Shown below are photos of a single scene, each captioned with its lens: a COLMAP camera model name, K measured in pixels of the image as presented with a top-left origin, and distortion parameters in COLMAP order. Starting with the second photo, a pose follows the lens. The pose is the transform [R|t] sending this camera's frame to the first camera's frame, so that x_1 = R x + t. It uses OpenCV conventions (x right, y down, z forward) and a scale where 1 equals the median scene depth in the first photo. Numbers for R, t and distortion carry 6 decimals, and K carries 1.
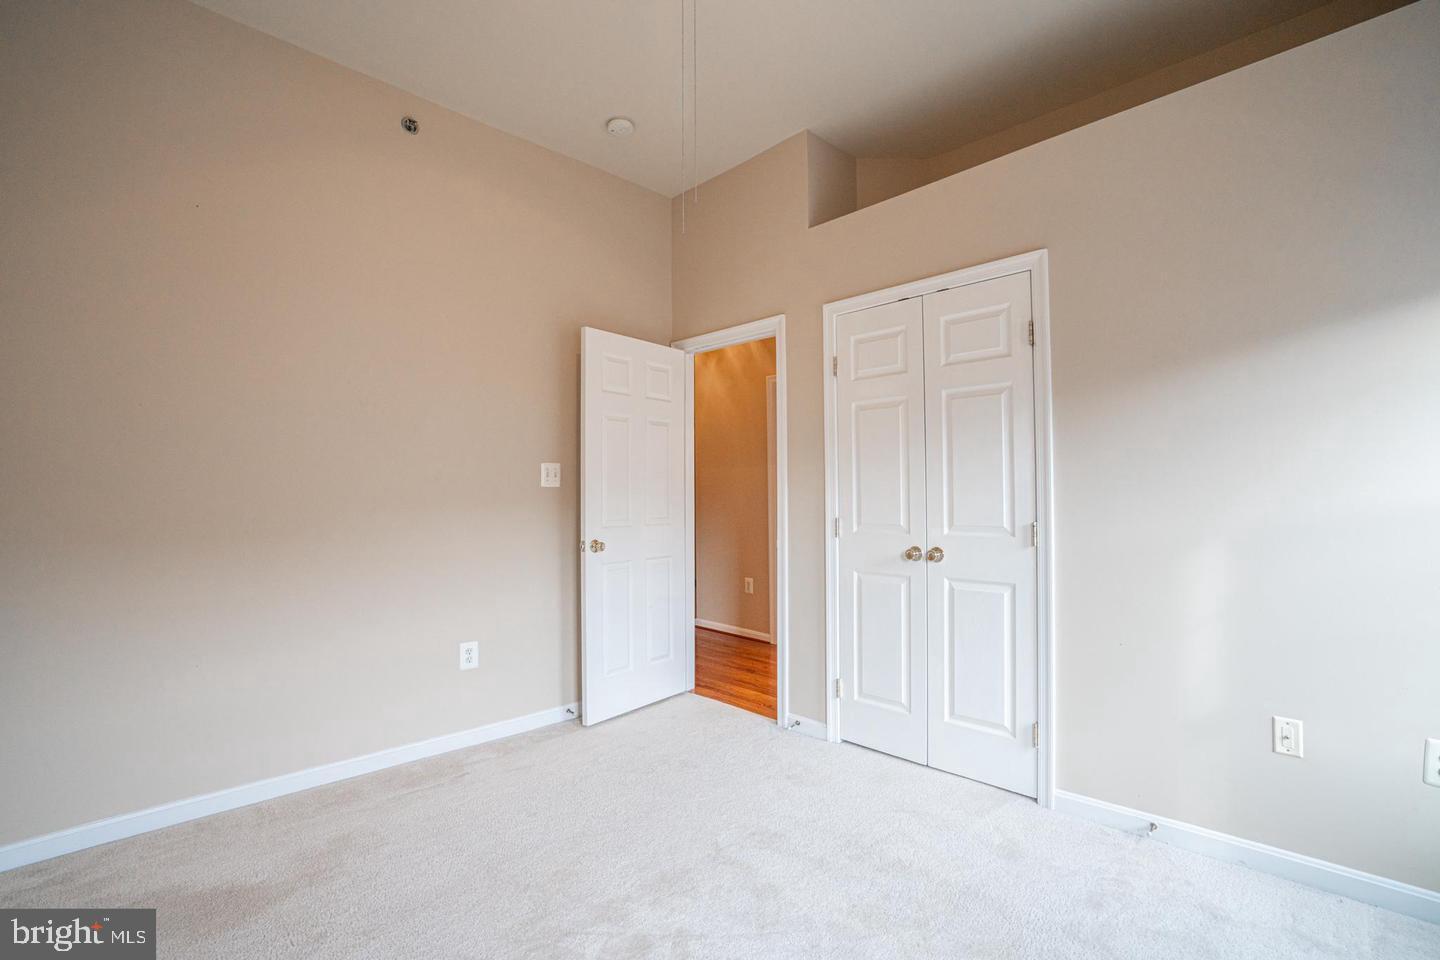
lens RADIAL K [[661.2, 0, 722.6], [0, 661.2, 479.1], [0, 0, 1]] dist [-0.057101, 0.022509]
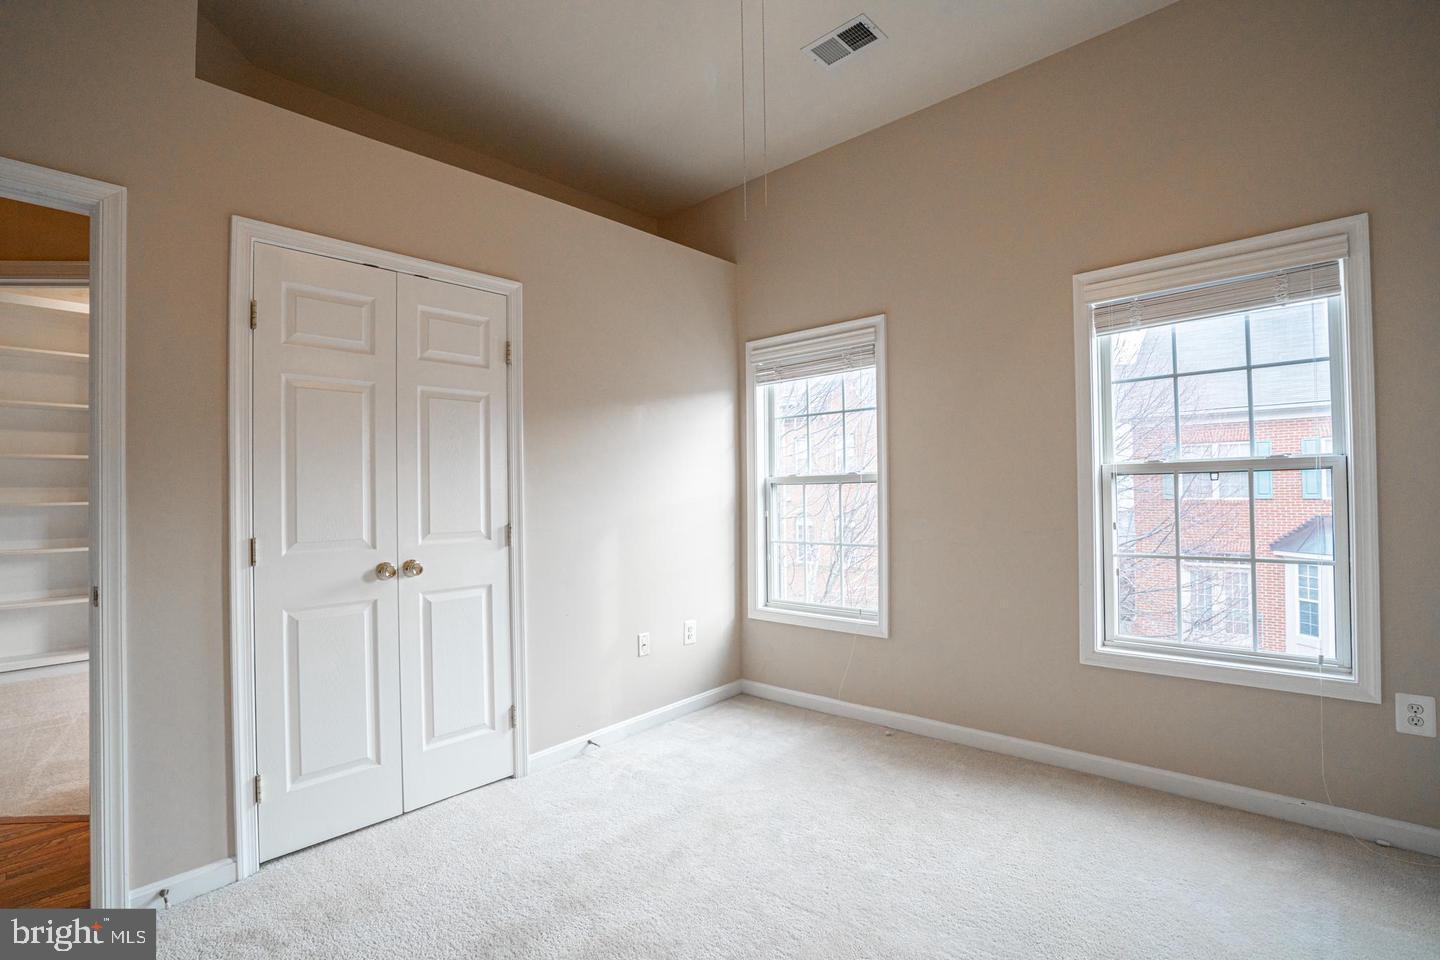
lens RADIAL K [[674.3, 0, 720.2], [0, 674.3, 492.4], [0, 0, 1]] dist [-0.000923, -0.000071]
pose [[-0.042796, 0.012440, 0.999006, -0.641683], [0.002438, 0.999921, -0.012347, 0.025692], [-0.999081, 0.001908, -0.042823, 0.653595]]
